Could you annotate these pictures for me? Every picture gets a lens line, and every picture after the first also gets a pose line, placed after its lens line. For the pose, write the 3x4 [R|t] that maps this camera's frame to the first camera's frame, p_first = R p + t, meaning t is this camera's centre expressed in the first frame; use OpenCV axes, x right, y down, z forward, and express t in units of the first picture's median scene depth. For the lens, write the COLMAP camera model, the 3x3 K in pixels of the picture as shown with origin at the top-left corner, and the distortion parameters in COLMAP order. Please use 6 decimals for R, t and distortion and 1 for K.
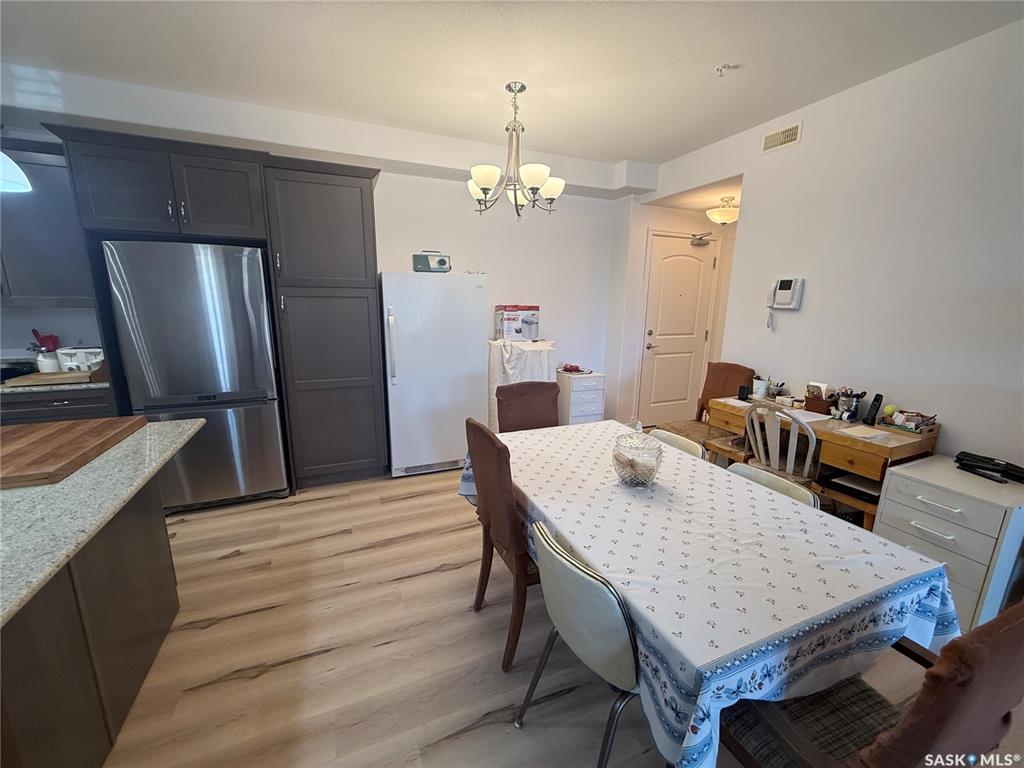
lens RADIAL K [[408.7, 0, 509.7], [0, 408.7, 383.9], [0, 0, 1]] dist [-0.000206, 0.000424]
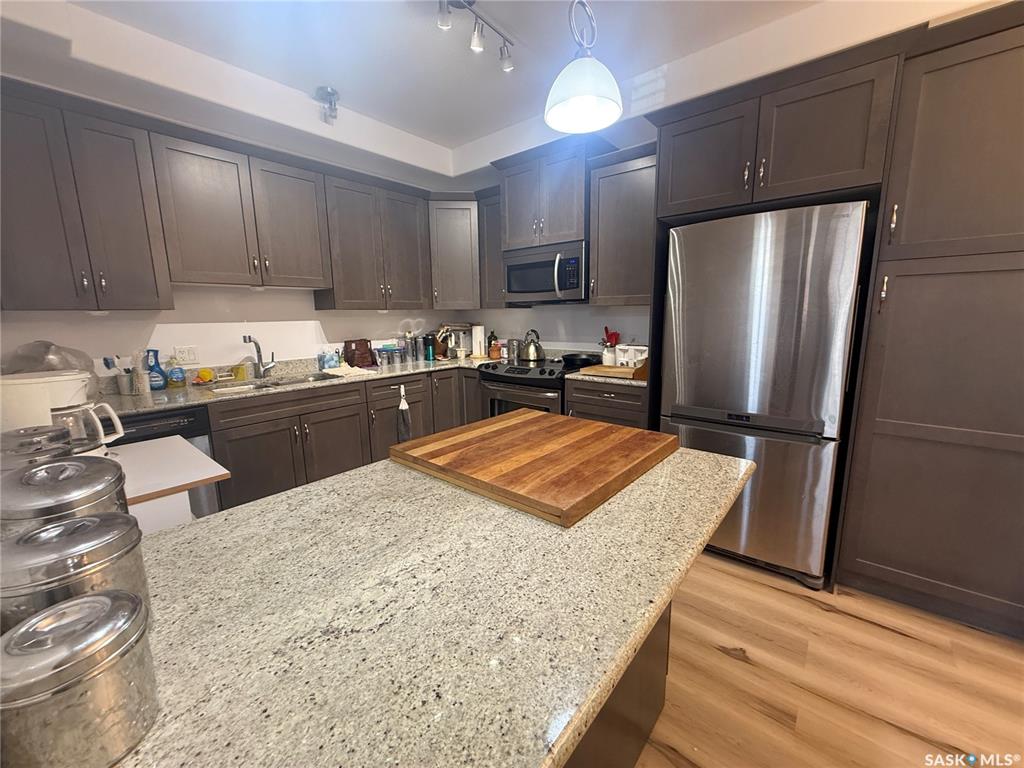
lens RADIAL K [[408.7, 0, 513.9], [0, 408.7, 383.7], [0, 0, 1]] dist [-0.000206, 0.000424]
pose [[0.458832, 0.132548, -0.878581, -0.270428], [-0.164245, 0.984422, 0.062740, -0.007356], [0.873211, 0.115515, 0.473454, 0.264667]]
